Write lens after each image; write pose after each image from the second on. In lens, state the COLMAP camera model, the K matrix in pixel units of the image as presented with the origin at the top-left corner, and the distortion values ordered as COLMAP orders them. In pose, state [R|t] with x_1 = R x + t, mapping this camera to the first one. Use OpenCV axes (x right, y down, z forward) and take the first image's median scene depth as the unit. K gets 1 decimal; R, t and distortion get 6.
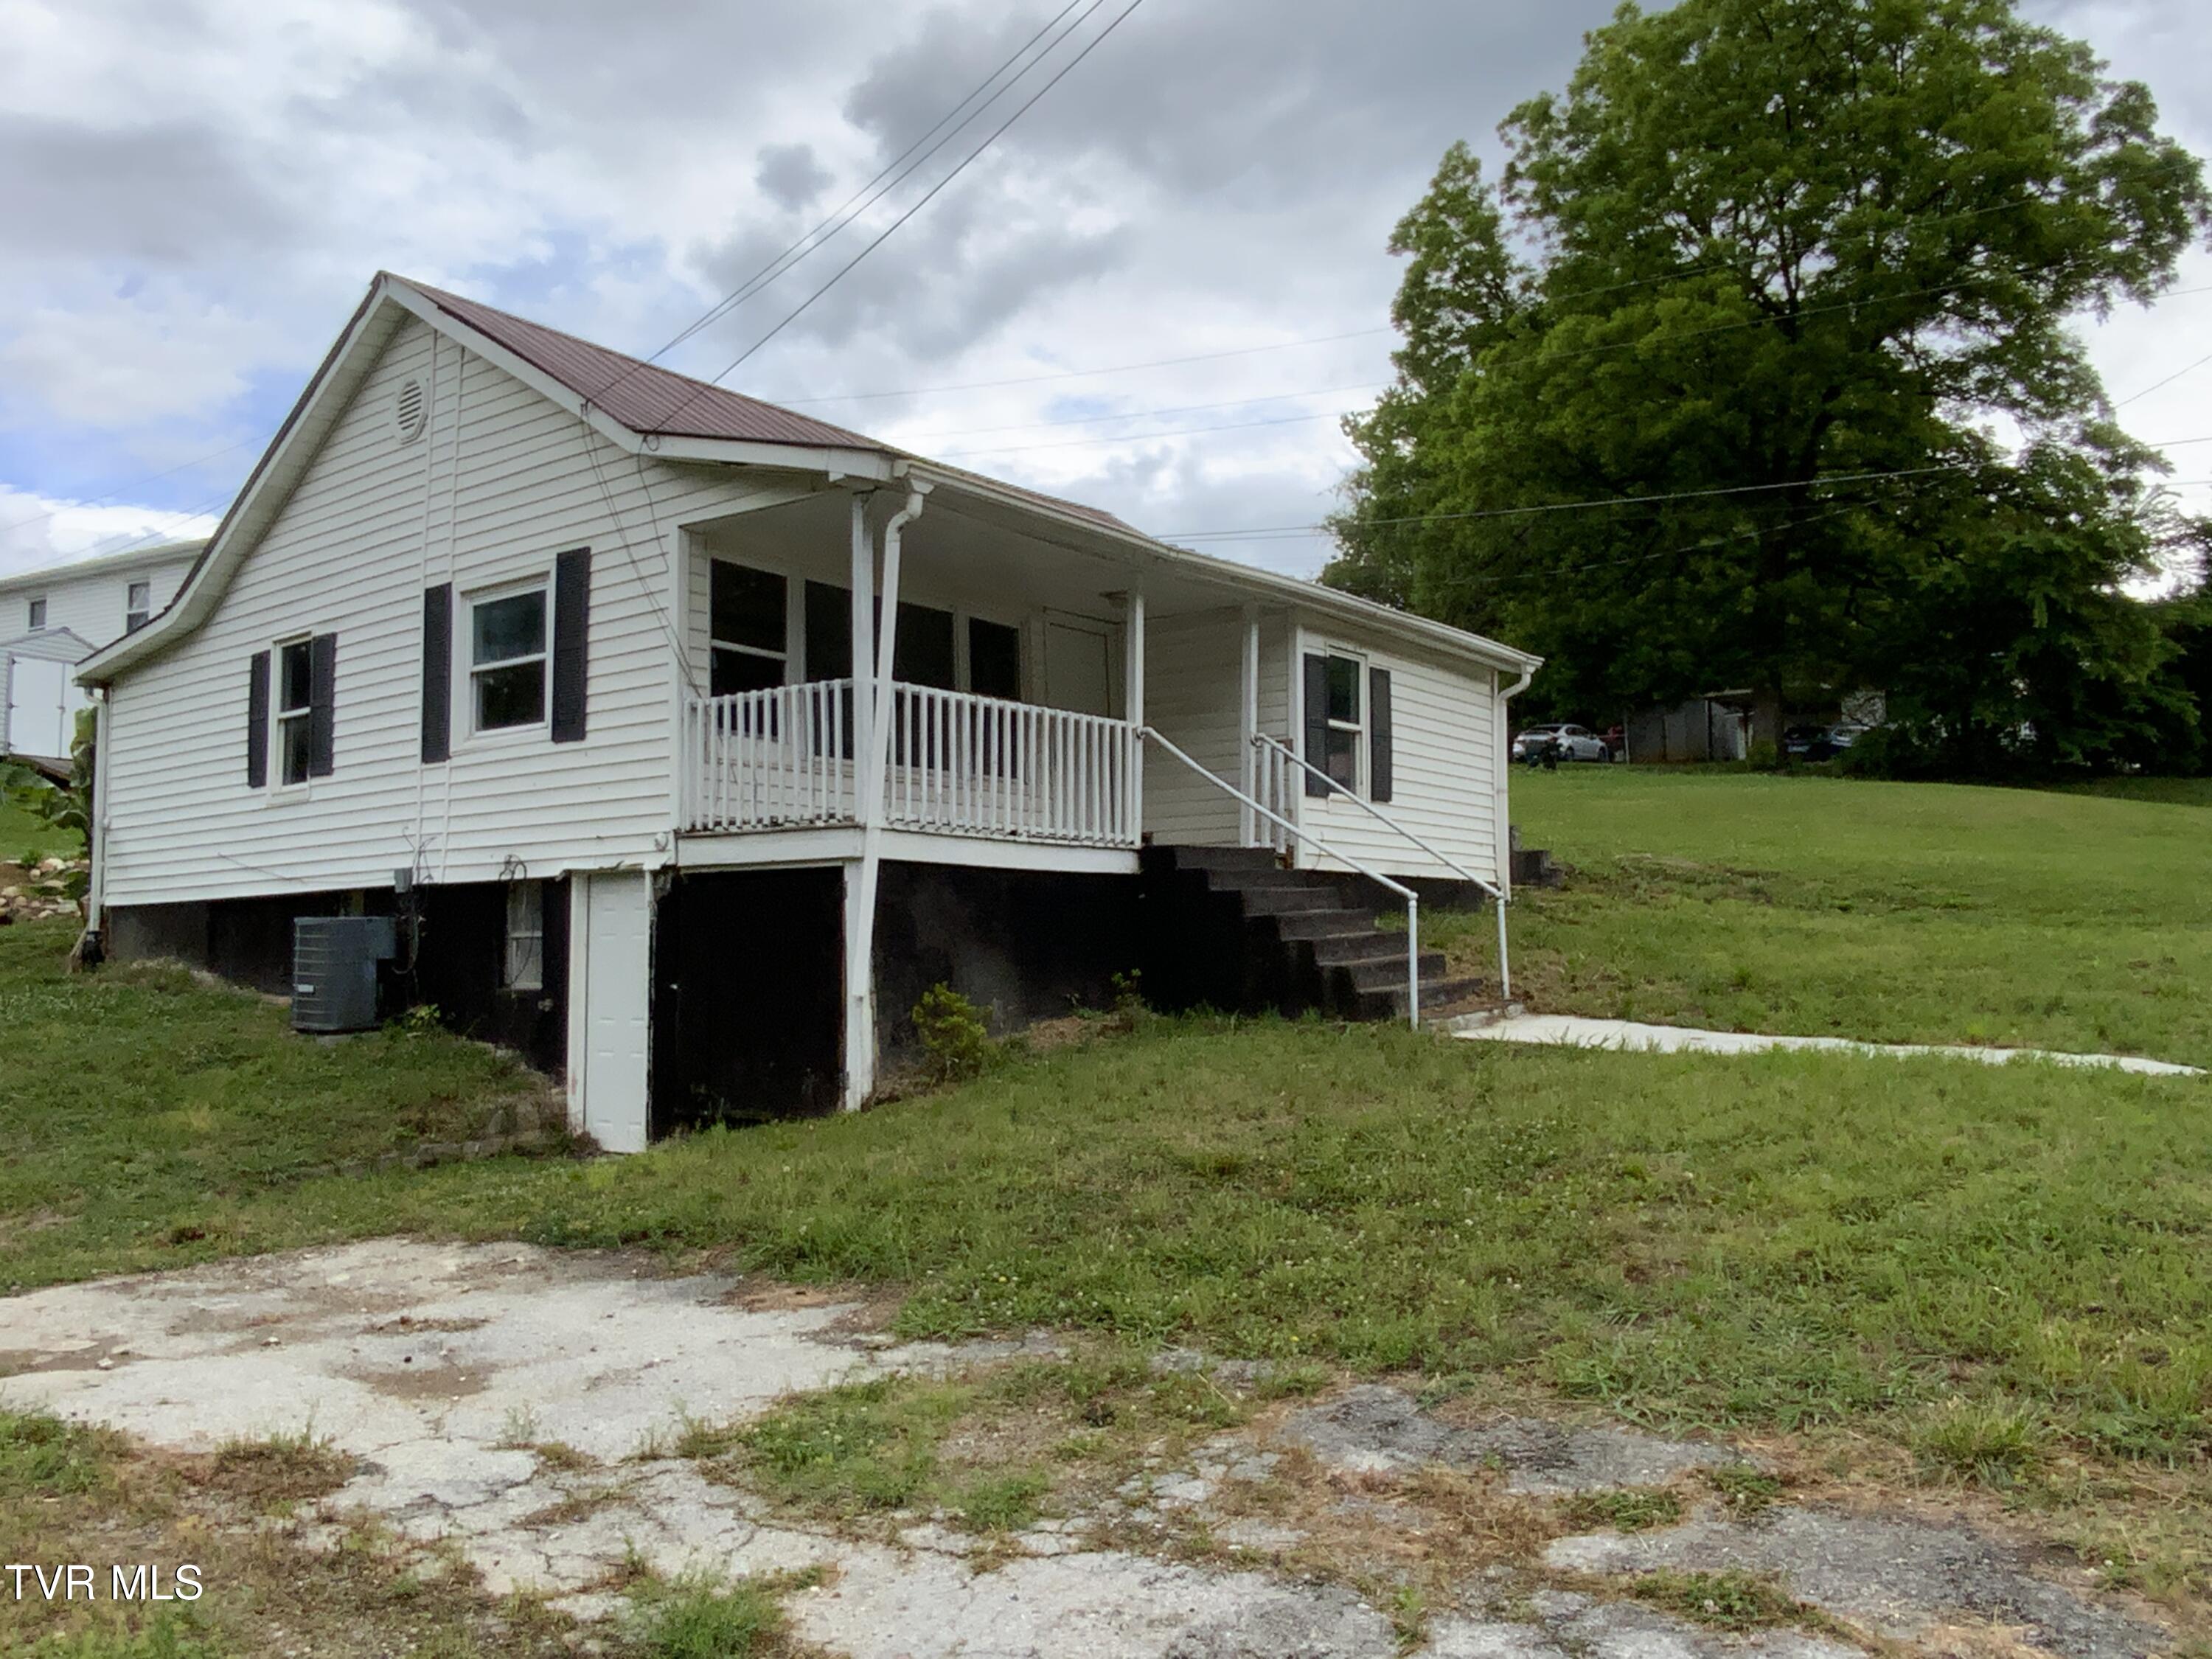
lens RADIAL K [[1566.2, 0, 1101.4], [0, 1566.2, 819.1], [0, 0, 1]] dist [-0.002768, -0.032908]
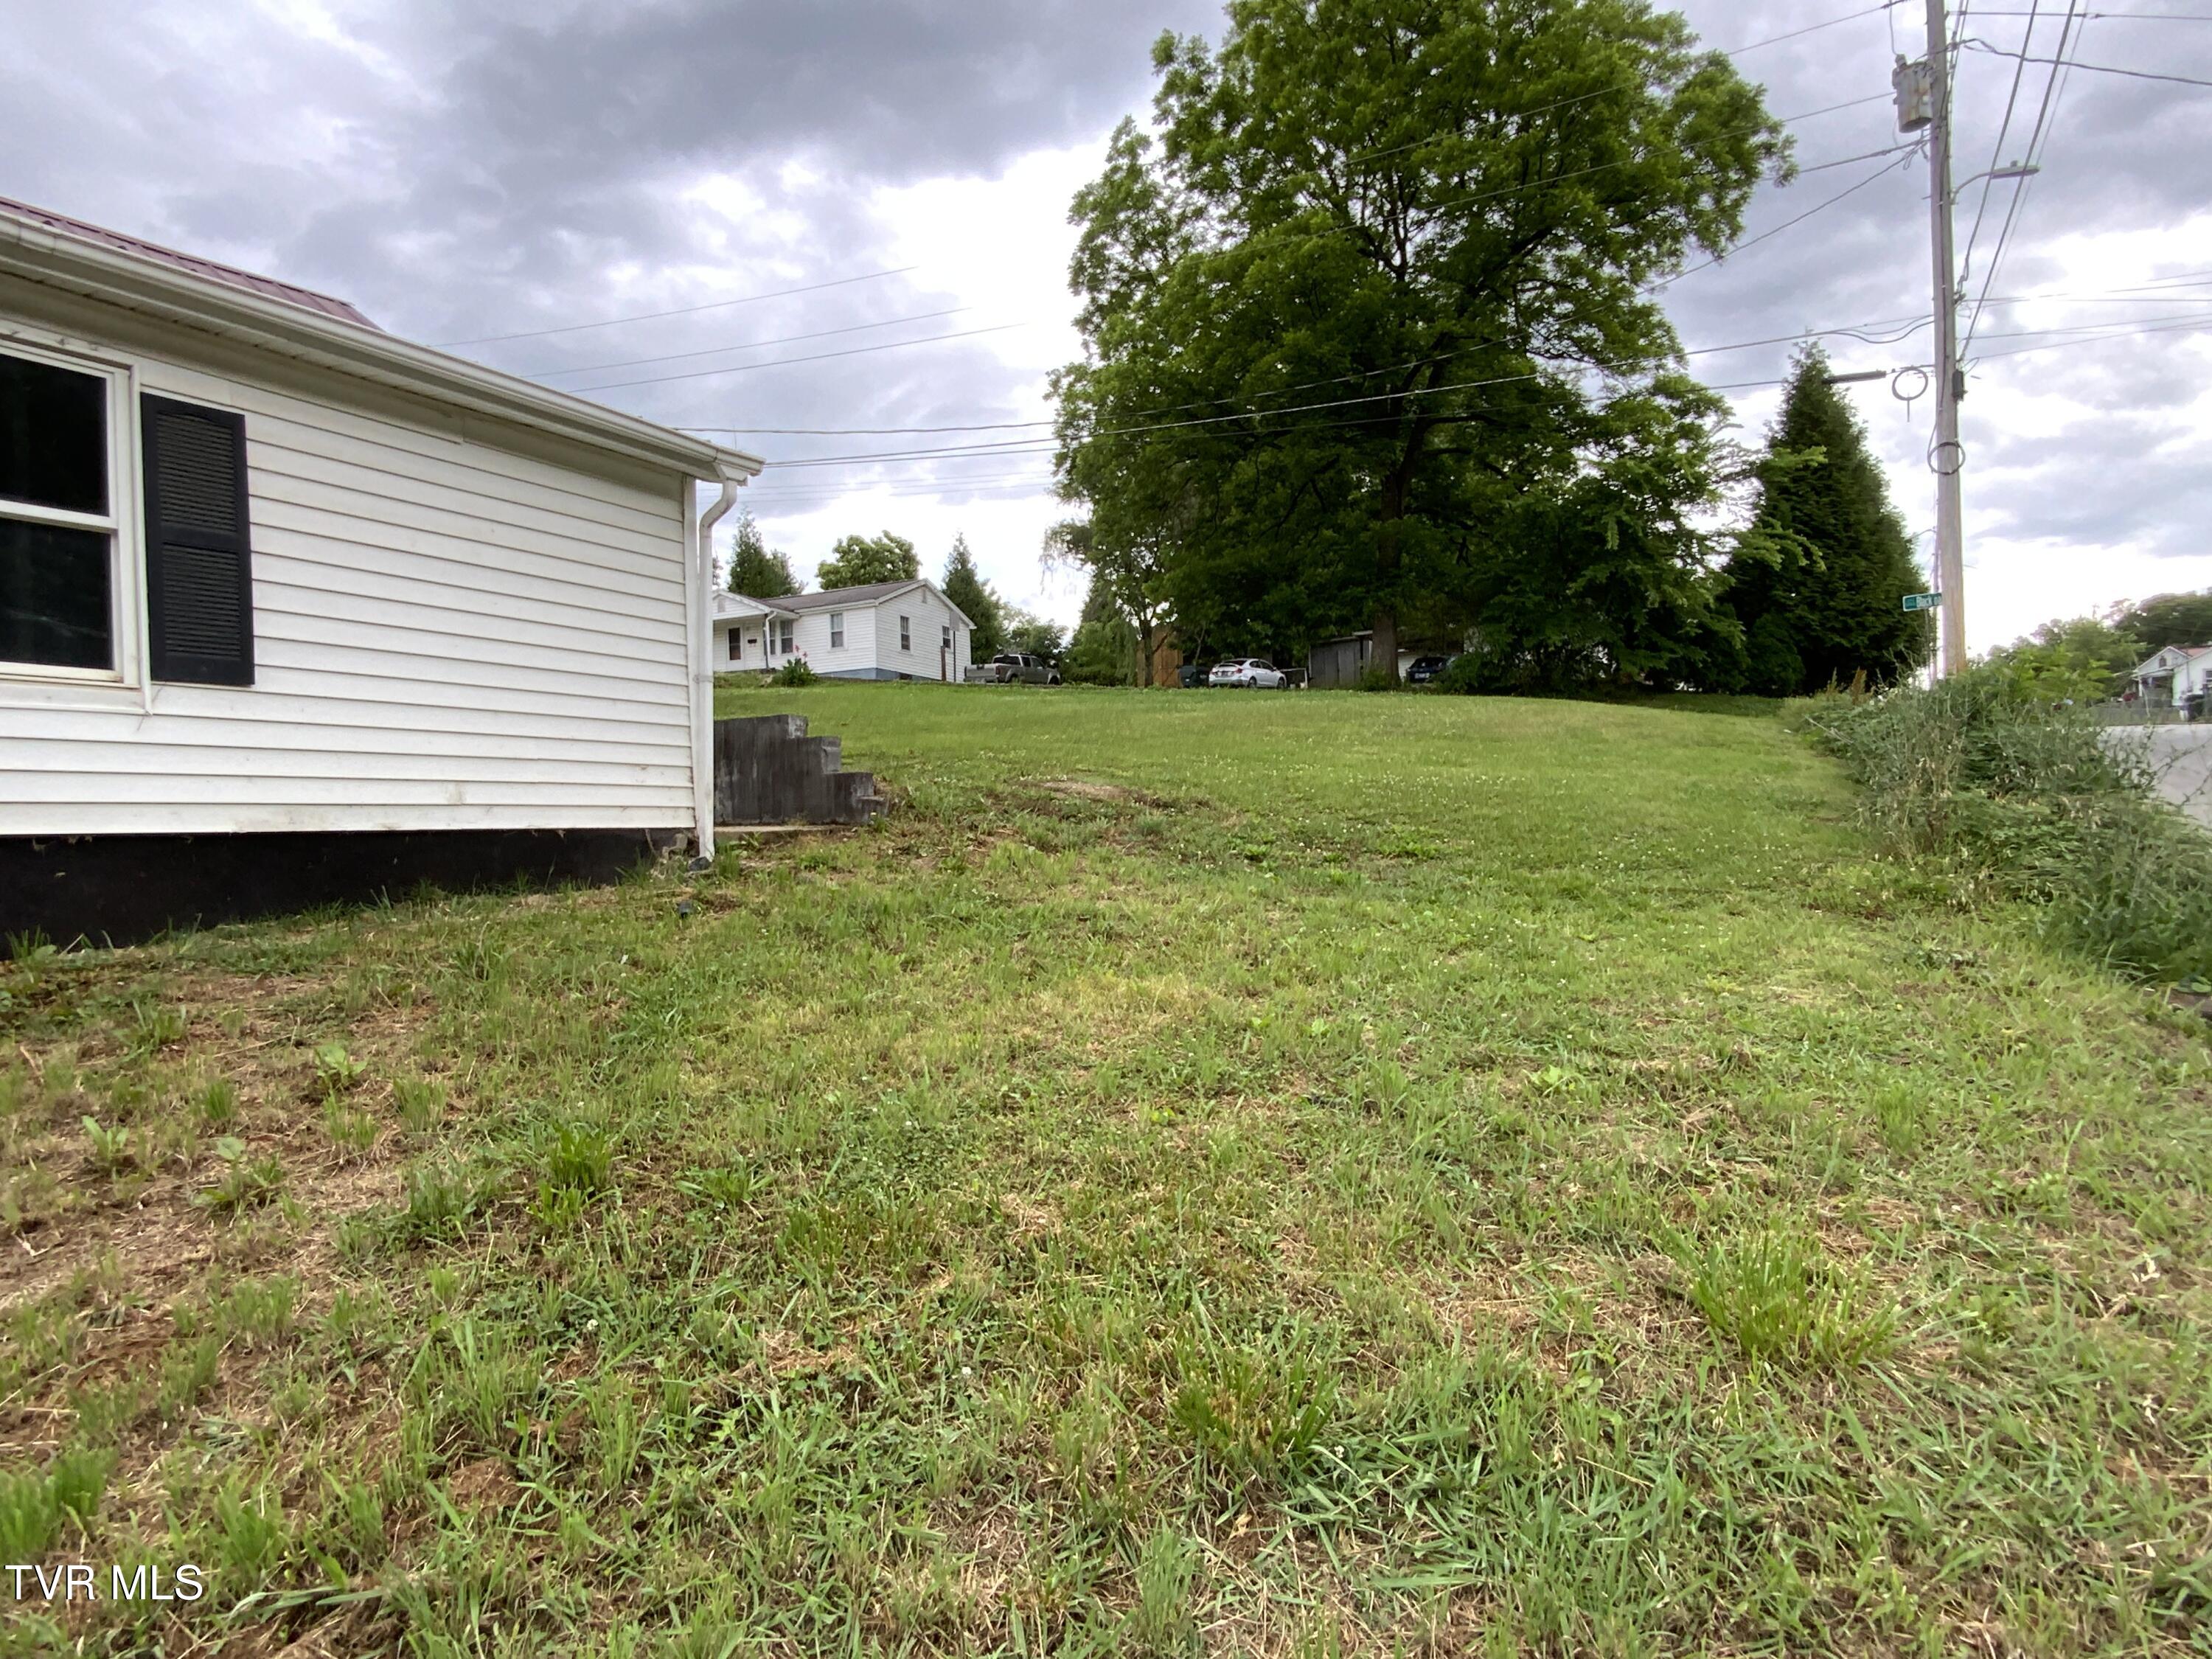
lens RADIAL K [[1122.8, 0, 1107.7], [0, 1122.8, 833.6], [0, 0, 1]] dist [-0.001266, -0.000944]
pose [[0.993970, -0.020607, 0.107703, 0.139237], [0.011706, 0.996511, 0.082635, 0.003282], [-0.109030, -0.080876, 0.990743, 0.207294]]
